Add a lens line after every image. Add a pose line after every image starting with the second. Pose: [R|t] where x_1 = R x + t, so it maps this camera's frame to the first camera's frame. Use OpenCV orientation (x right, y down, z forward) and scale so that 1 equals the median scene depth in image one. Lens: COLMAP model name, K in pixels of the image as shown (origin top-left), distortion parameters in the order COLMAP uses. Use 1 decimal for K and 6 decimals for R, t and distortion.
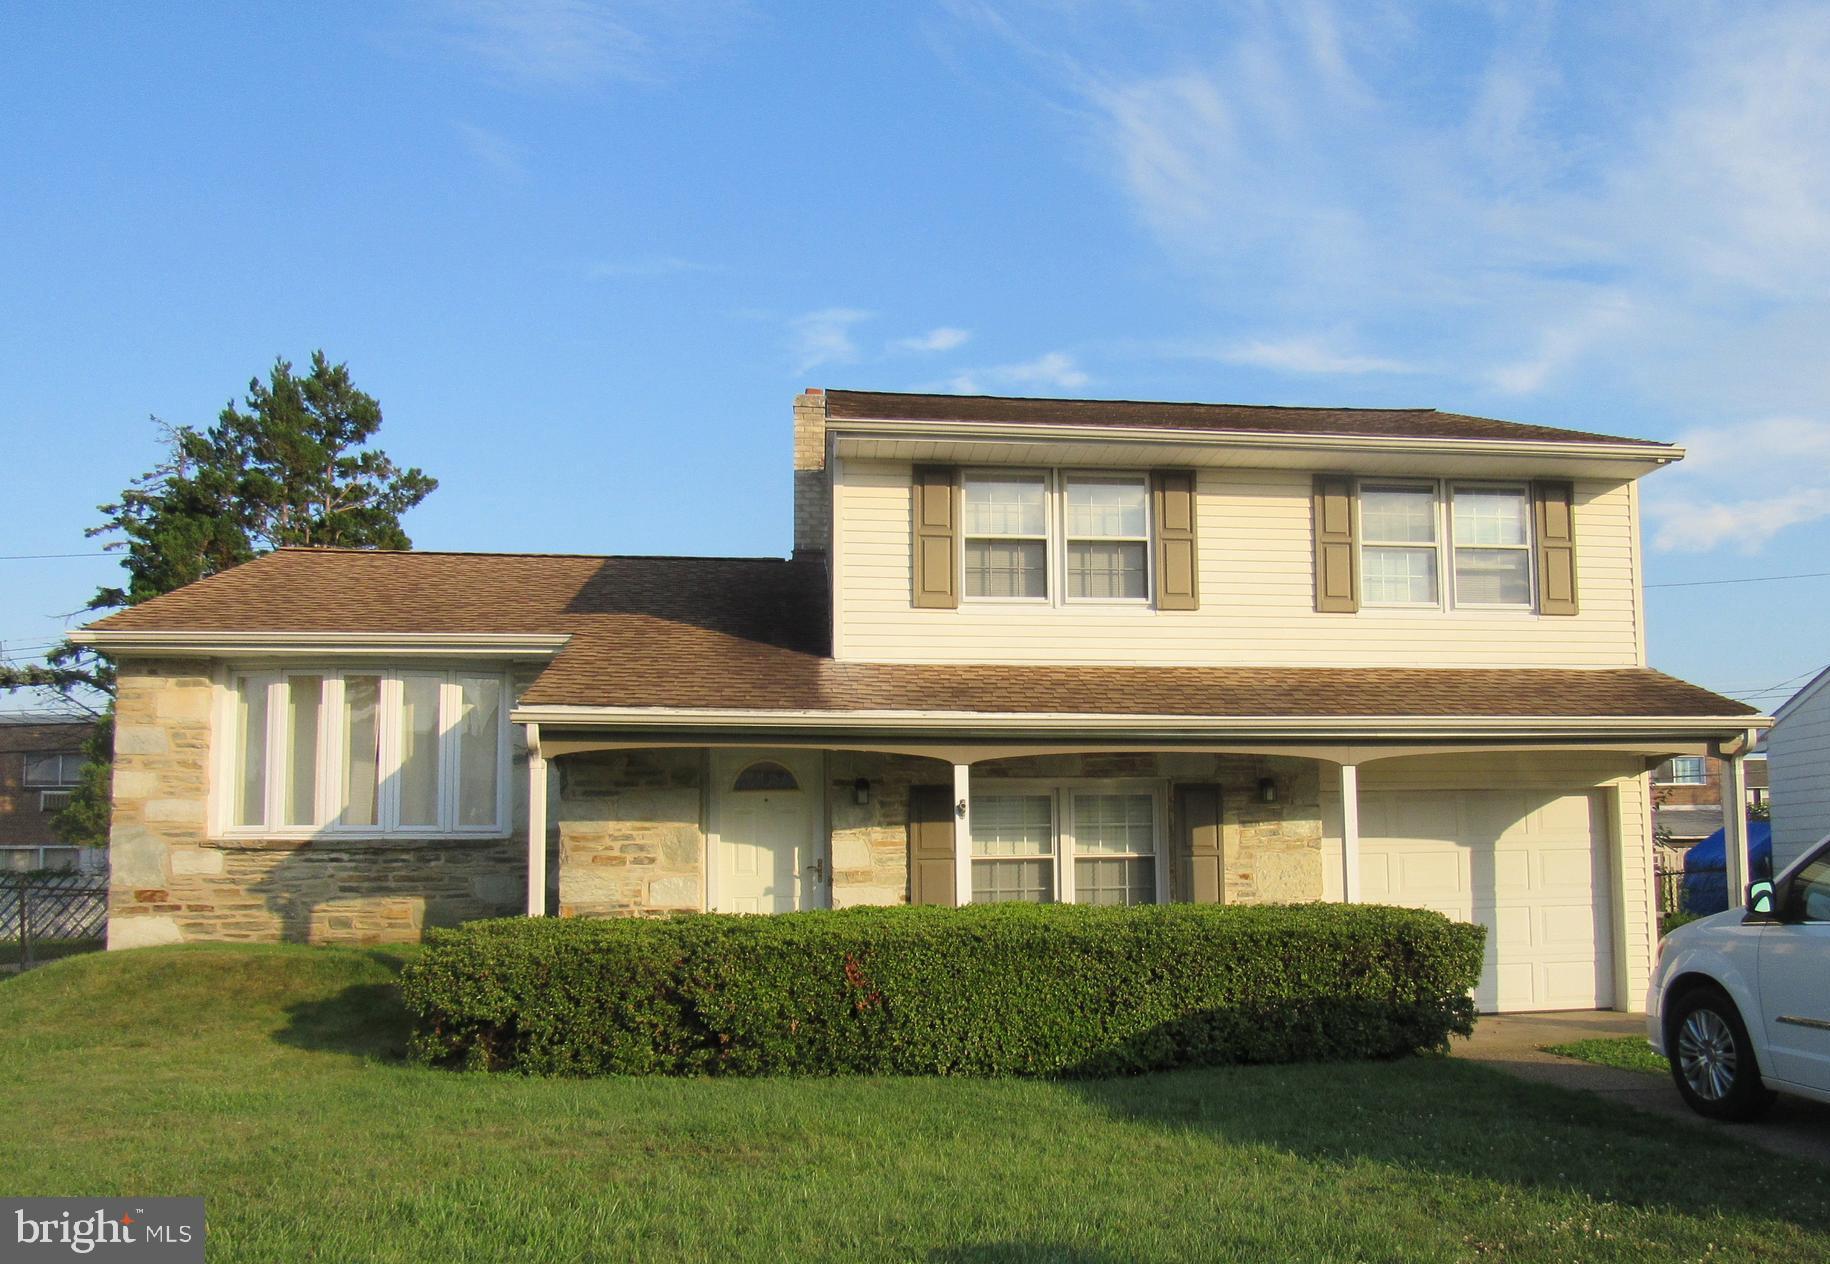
lens RADIAL K [[1466.0, 0, 1008.1], [0, 1466.0, 745.4], [0, 0, 1]] dist [-0.020308, 0.007525]
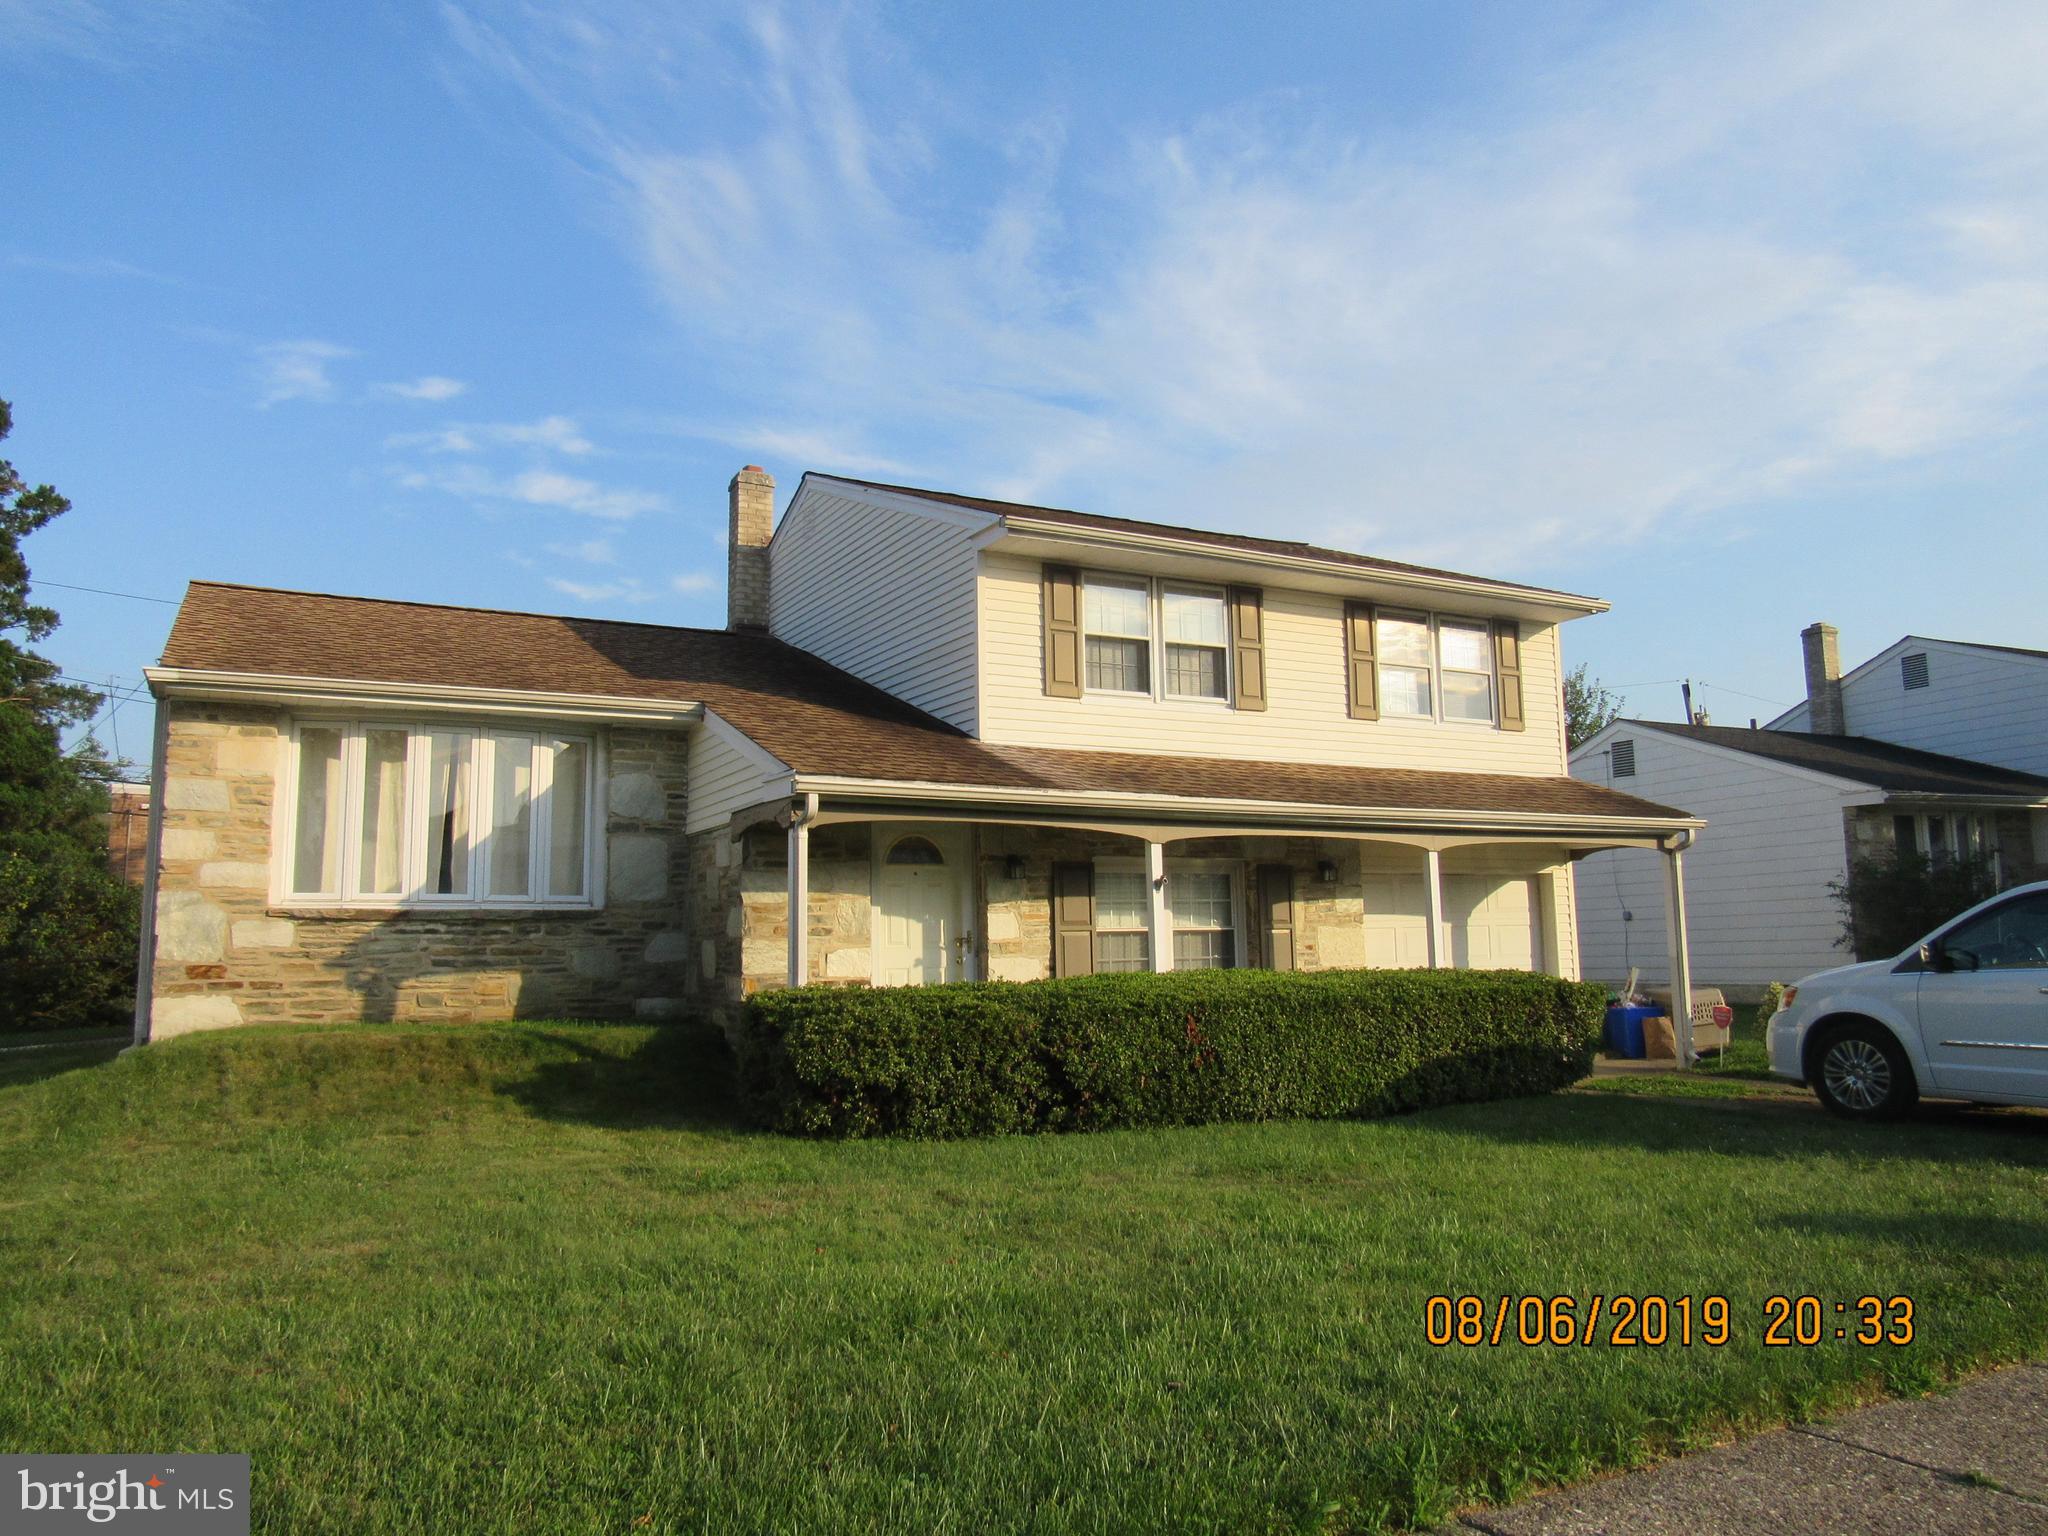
lens RADIAL K [[1464.5, 0, 1024.0], [0, 1464.5, 768.0], [0, 0, 1]] dist [-0.021668, 0.000297]
pose [[0.938888, 0.040133, 0.341876, -0.430128], [-0.025774, 0.998588, -0.046443, 0.008603], [-0.343257, 0.034793, 0.938597, 0.003910]]
